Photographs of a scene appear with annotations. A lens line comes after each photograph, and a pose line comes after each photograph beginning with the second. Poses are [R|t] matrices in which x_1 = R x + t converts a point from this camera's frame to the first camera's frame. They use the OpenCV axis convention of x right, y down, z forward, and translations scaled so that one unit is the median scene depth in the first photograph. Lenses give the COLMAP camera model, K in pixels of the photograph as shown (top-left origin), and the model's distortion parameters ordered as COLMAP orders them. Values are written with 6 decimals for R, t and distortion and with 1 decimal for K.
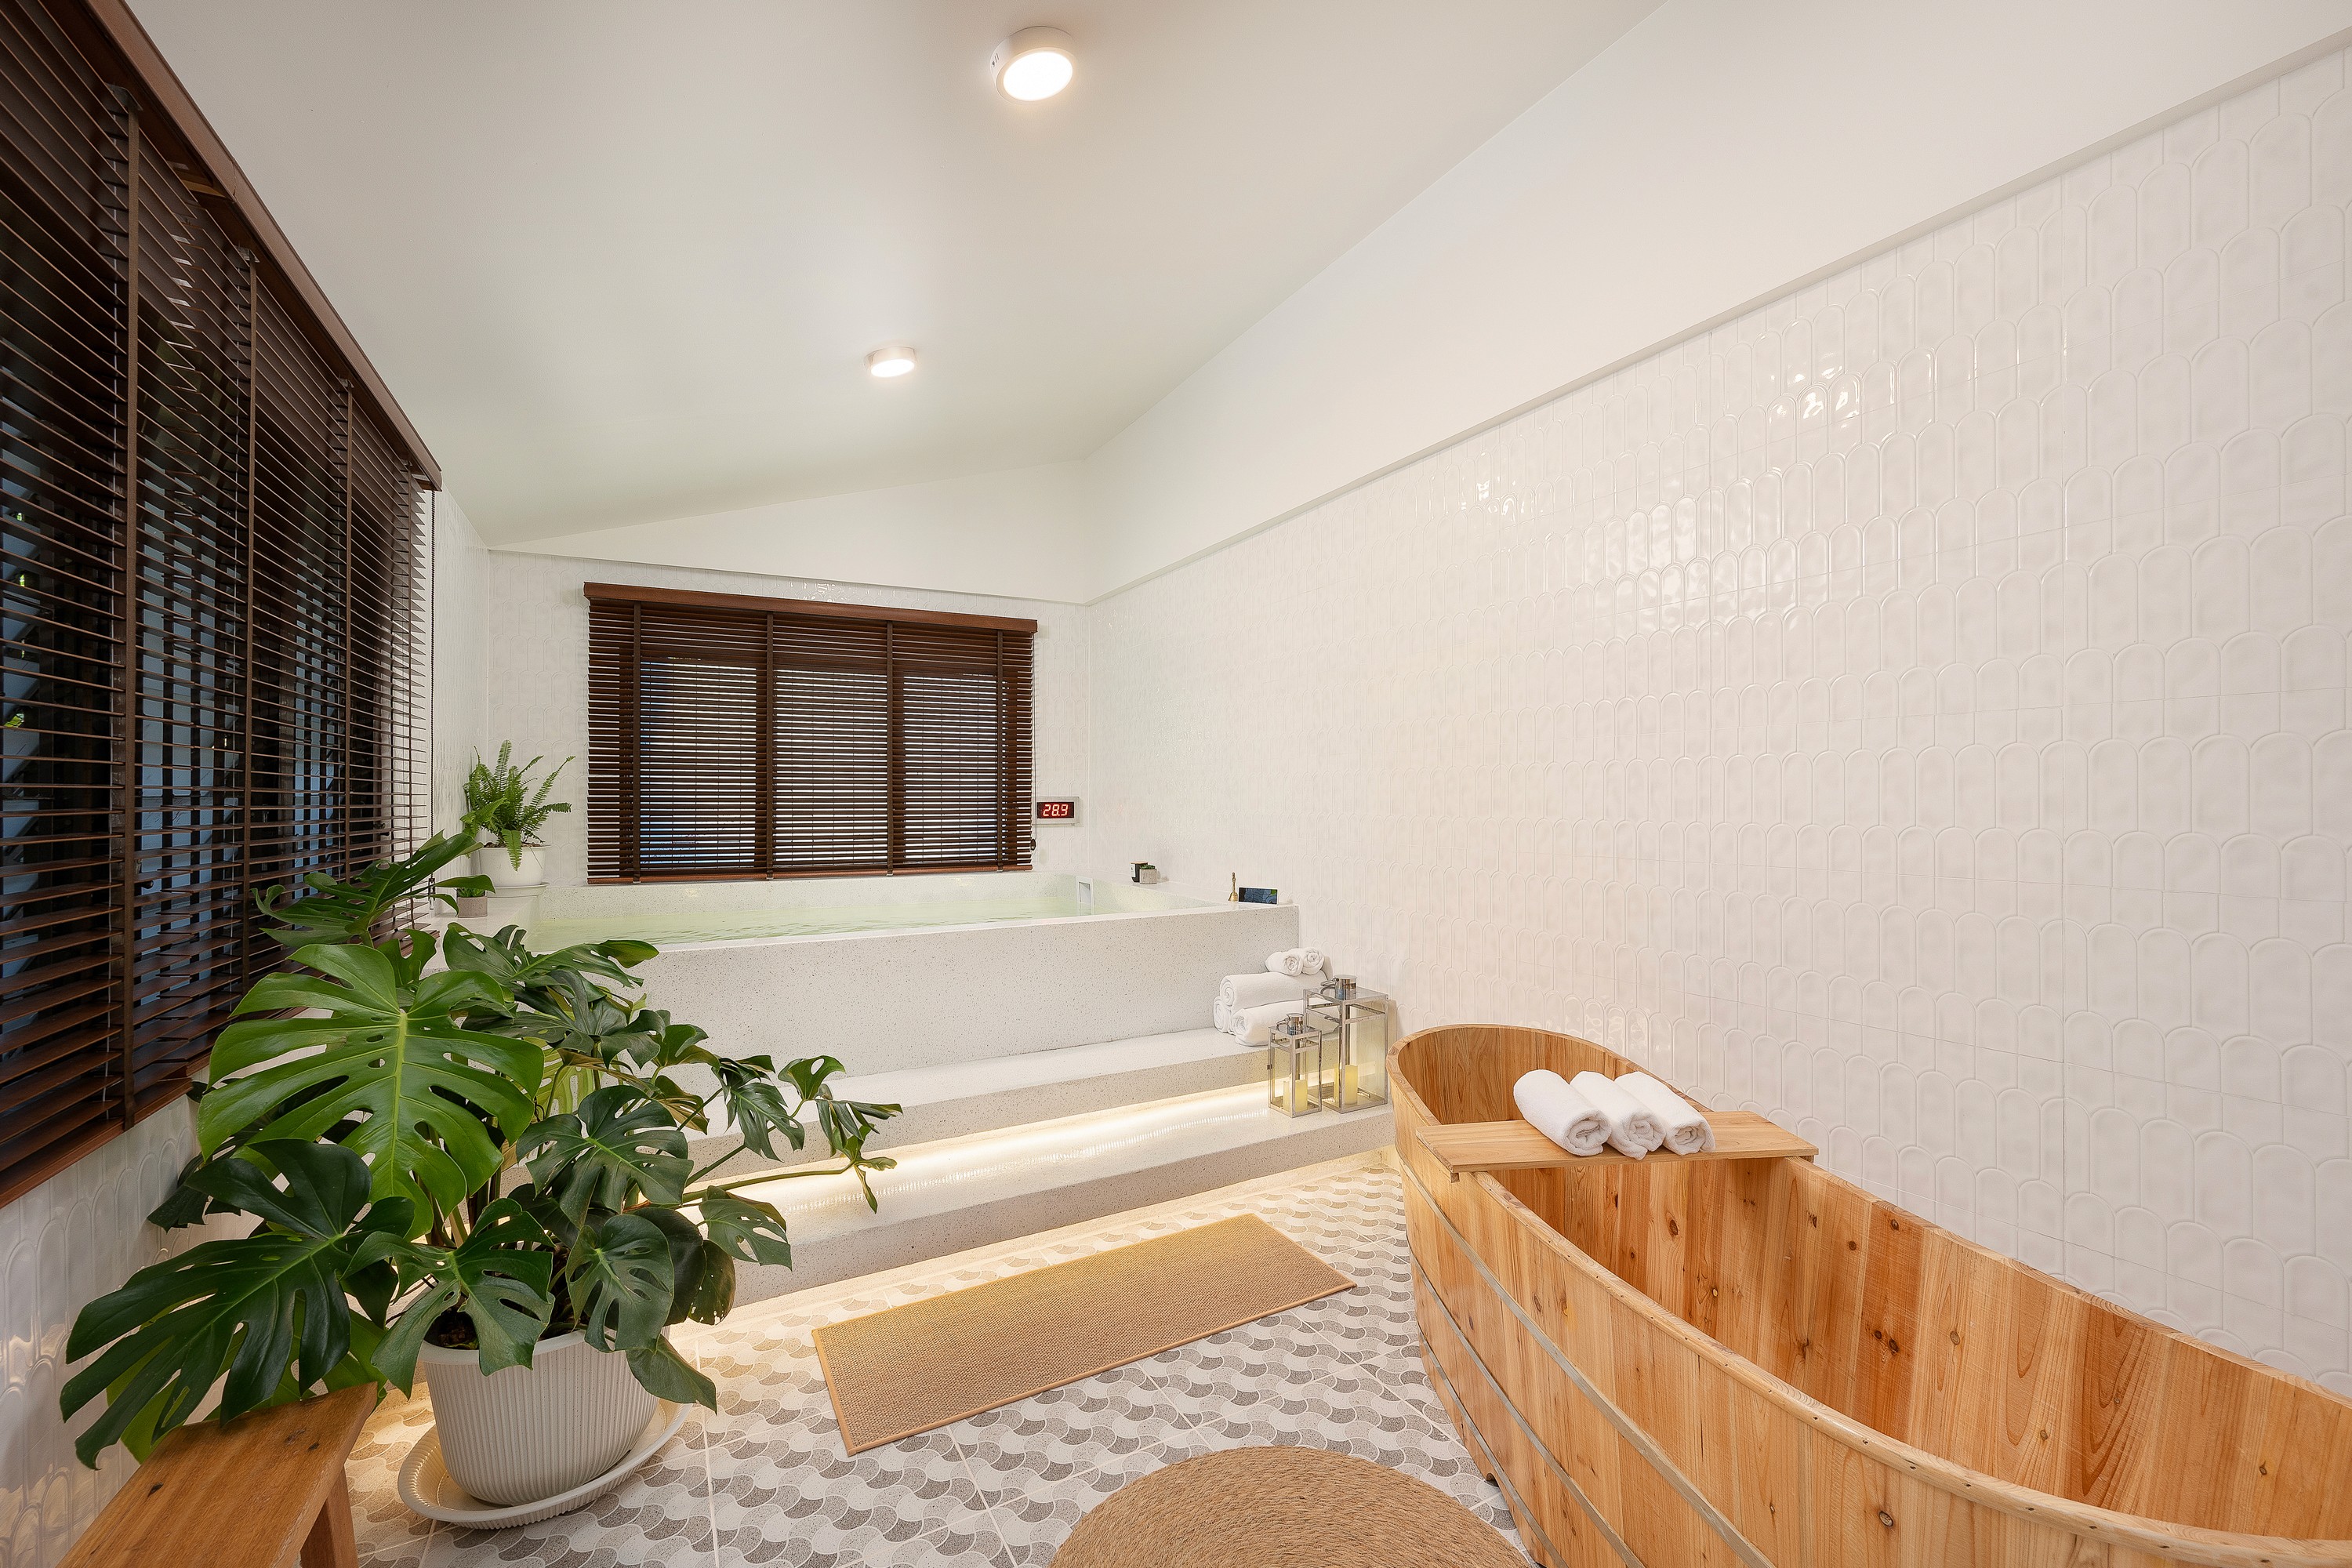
lens RADIAL K [[947.5, 0, 1200.2], [0, 947.5, 792.9], [0, 0, 1]] dist [-0.001294, 0.000121]
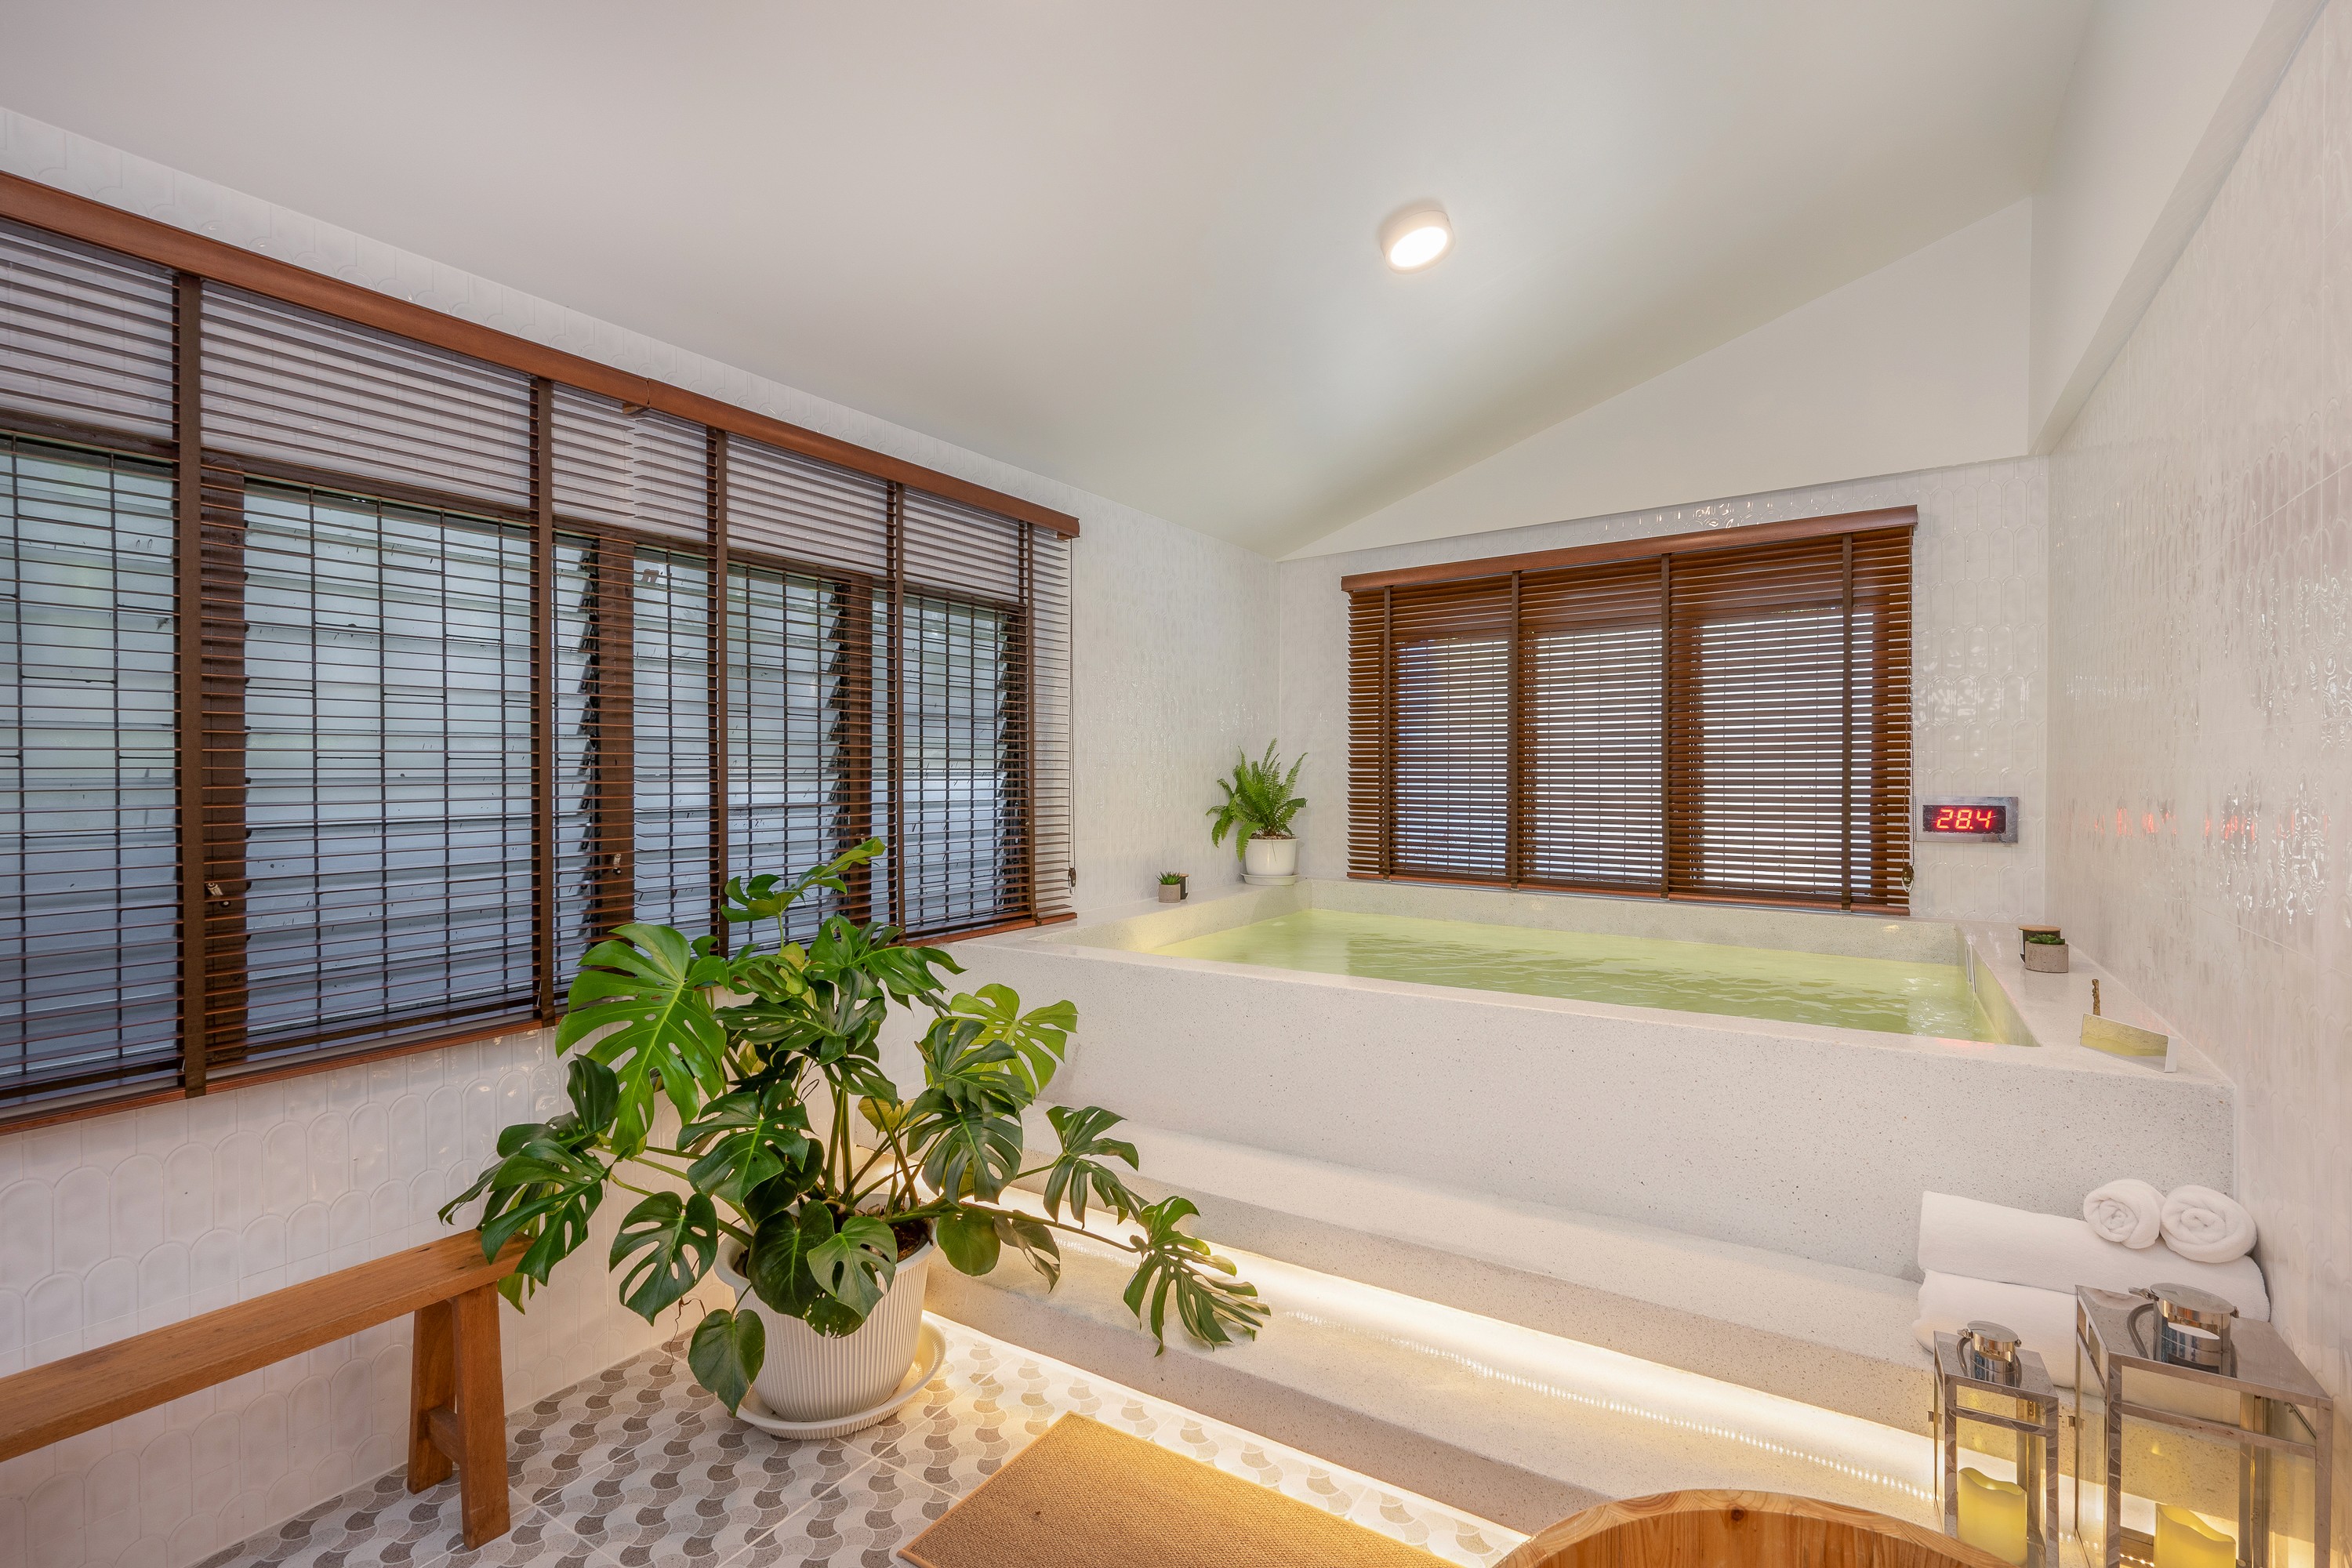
lens RADIAL K [[1065.2, 0, 1163.2], [0, 1065.2, 782.7], [0, 0, 1]] dist [0.000446, 0.000192]
pose [[0.451259, 0.008916, -0.892349, 0.244562], [0.006289, 0.999893, 0.013171, -0.018937], [0.892371, -0.011556, 0.451154, 0.293079]]
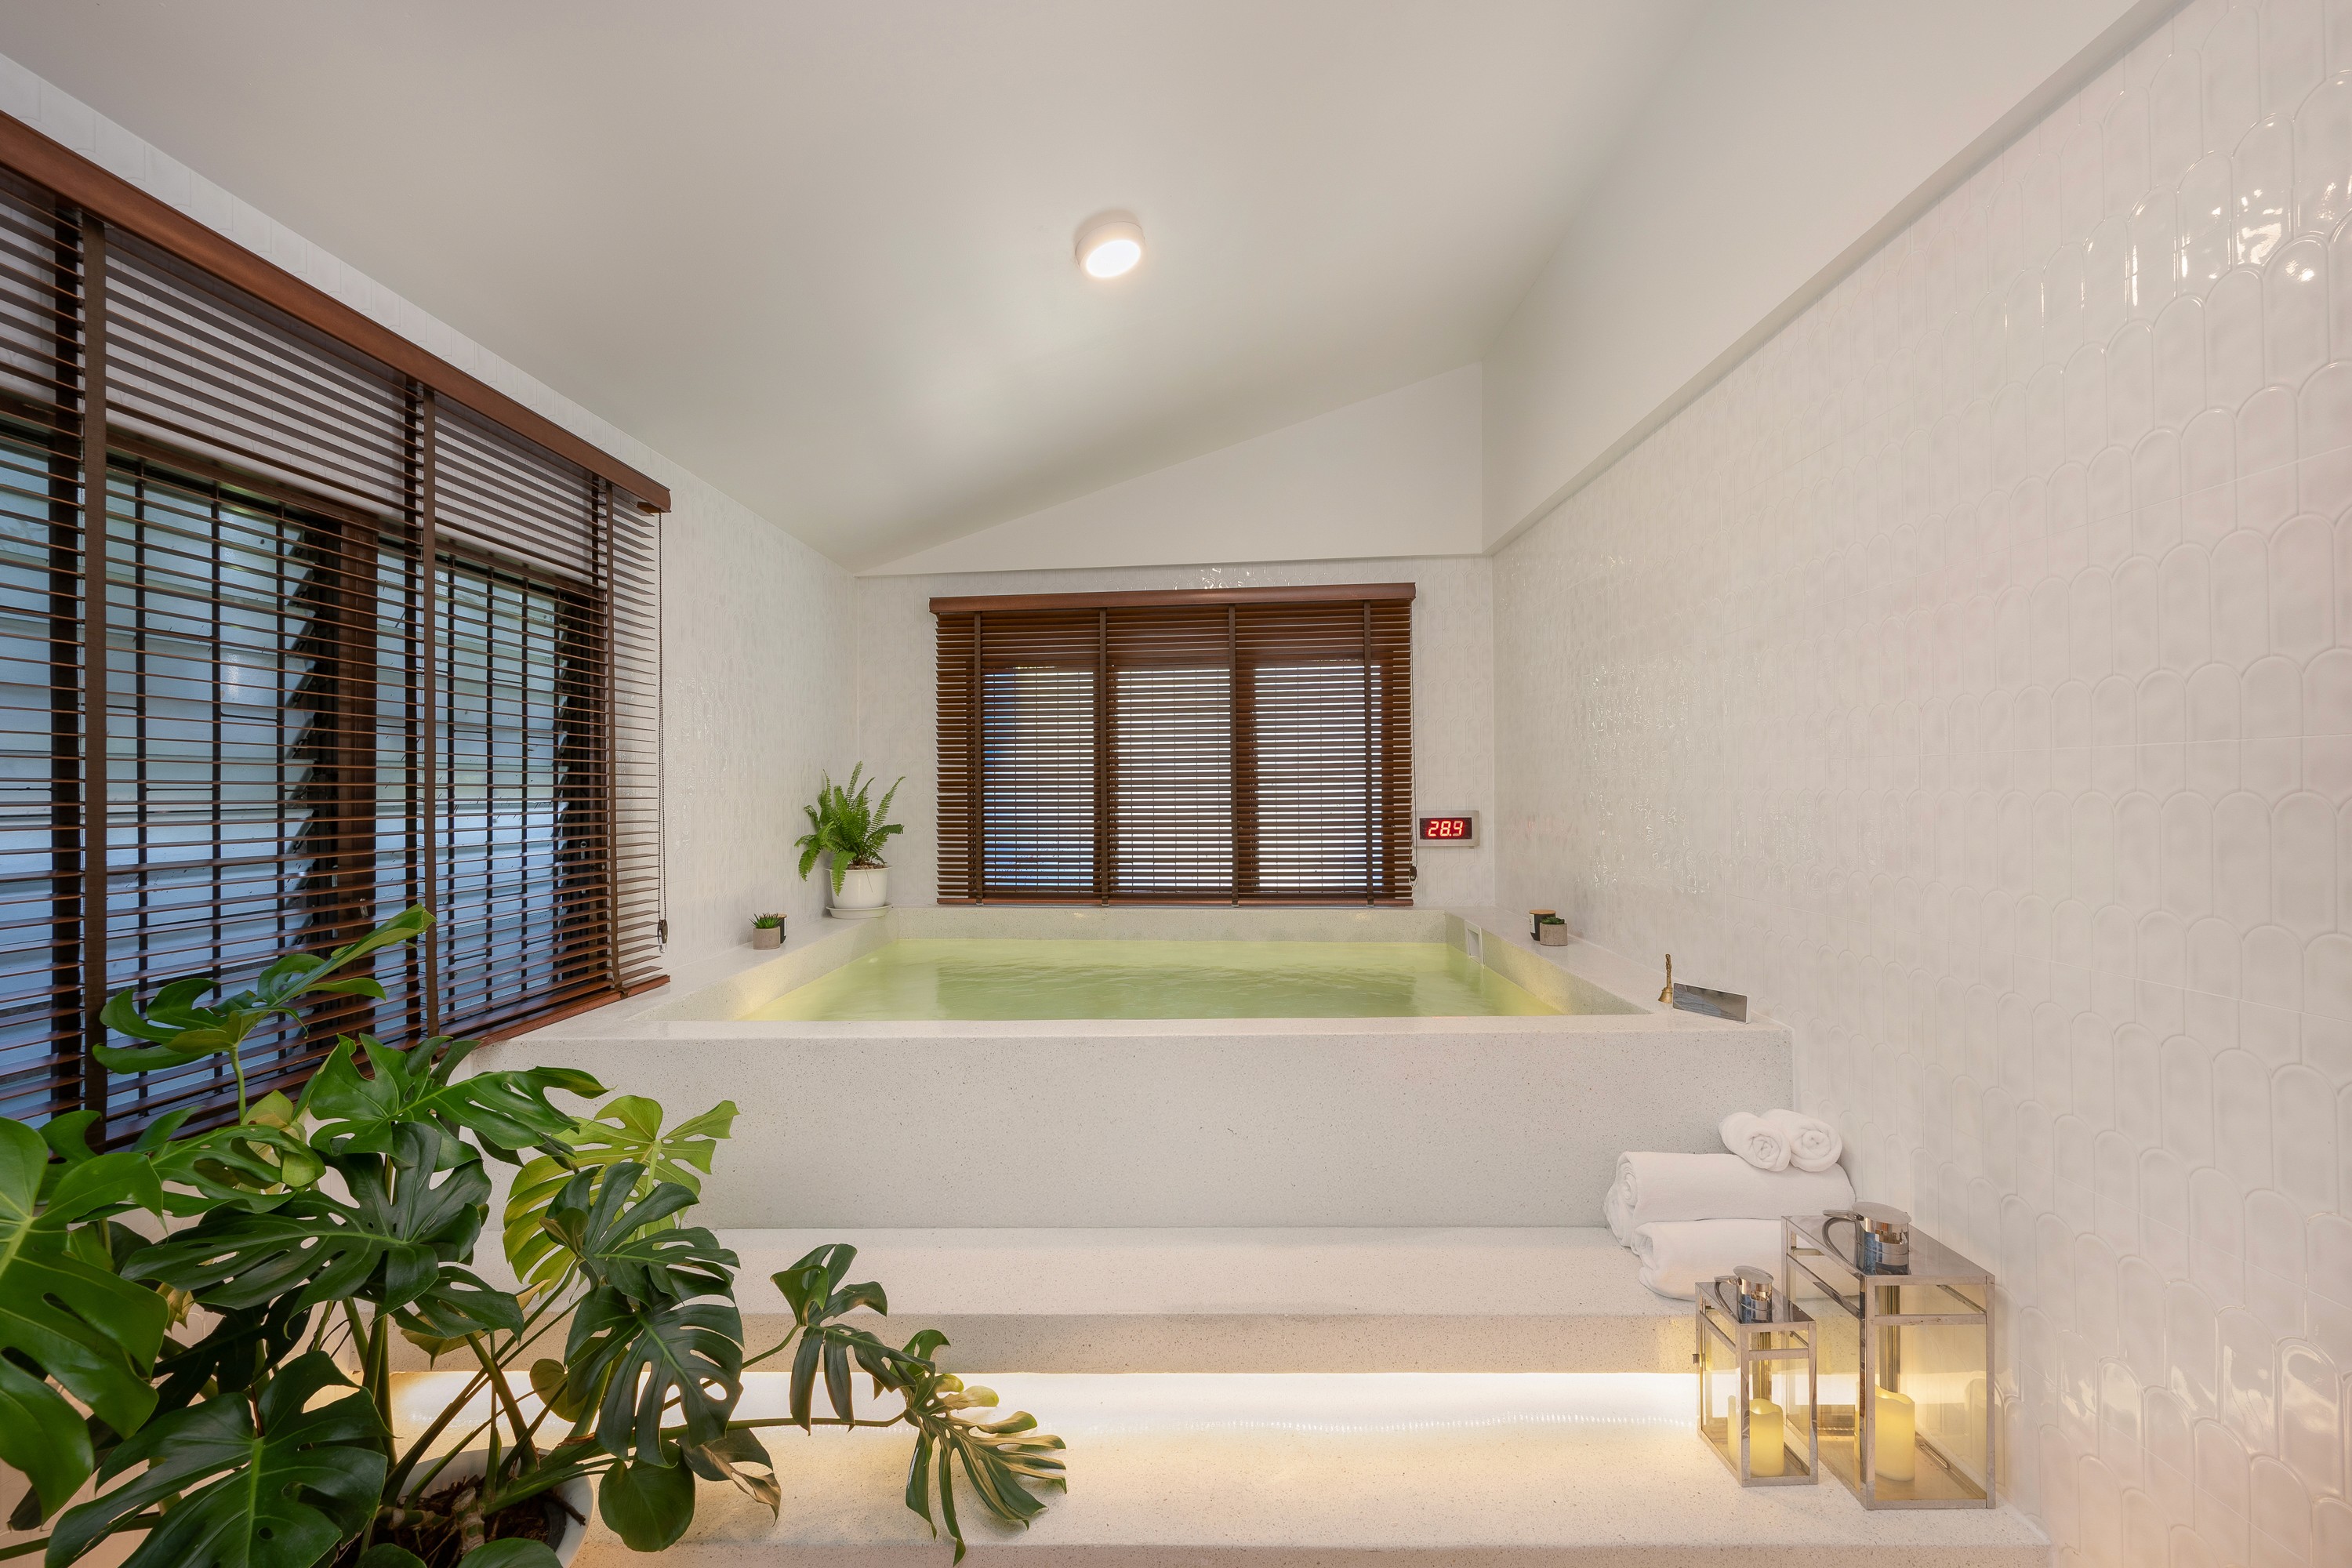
lens RADIAL K [[947.5, 0, 1170.0], [0, 947.5, 786.6], [0, 0, 1]] dist [-0.001294, 0.000121]
pose [[0.848933, -0.010036, -0.528406, 0.070976], [0.012439, 0.999922, 0.000994, -0.022045], [0.528355, -0.007417, 0.848991, 0.269668]]
